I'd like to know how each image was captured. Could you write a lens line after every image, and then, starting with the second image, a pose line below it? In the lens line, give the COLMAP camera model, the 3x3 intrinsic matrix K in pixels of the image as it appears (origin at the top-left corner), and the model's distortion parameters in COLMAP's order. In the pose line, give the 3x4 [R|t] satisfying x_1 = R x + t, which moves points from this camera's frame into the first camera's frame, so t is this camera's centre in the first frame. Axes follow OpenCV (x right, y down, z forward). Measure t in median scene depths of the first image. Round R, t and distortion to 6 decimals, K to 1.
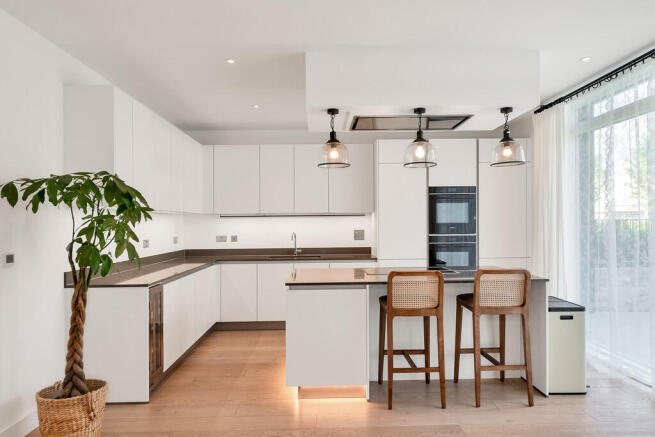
lens RADIAL K [[431.8, 0, 327.5], [0, 431.8, 223.7], [0, 0, 1]] dist [0.018507, 0.002015]
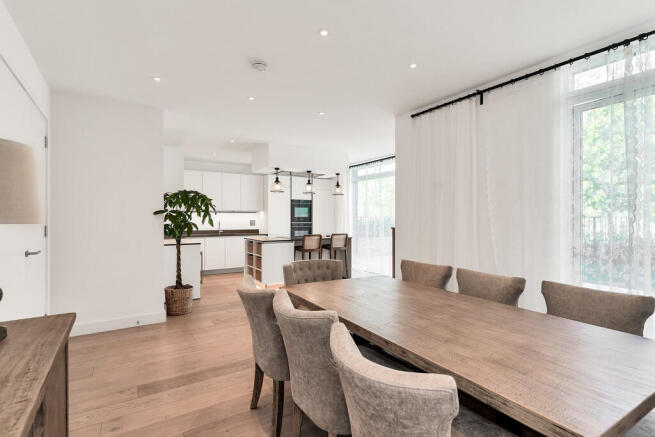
lens RADIAL K [[329.4, 0, 325.5], [0, 329.4, 217.8], [0, 0, 1]] dist [-0.000896, 0.000022]
pose [[0.854621, 0.011899, 0.519117, -0.542477], [-0.010123, 0.999929, -0.006255, 0.013394], [-0.519154, 0.000091, 0.854680, -0.529254]]
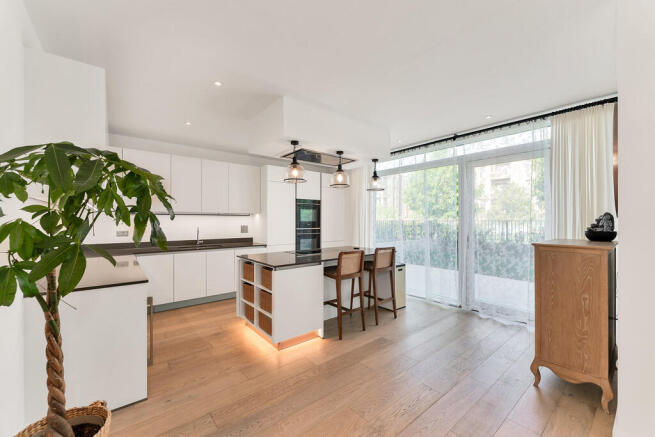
lens RADIAL K [[264.2, 0, 326.8], [0, 264.2, 221.5], [0, 0, 1]] dist [0.003345, 0.000364]
pose [[0.783617, 0.007843, 0.621195, -0.348779], [-0.008234, 0.999964, -0.002239, 0.000764], [-0.621190, -0.003361, 0.783653, 0.196495]]
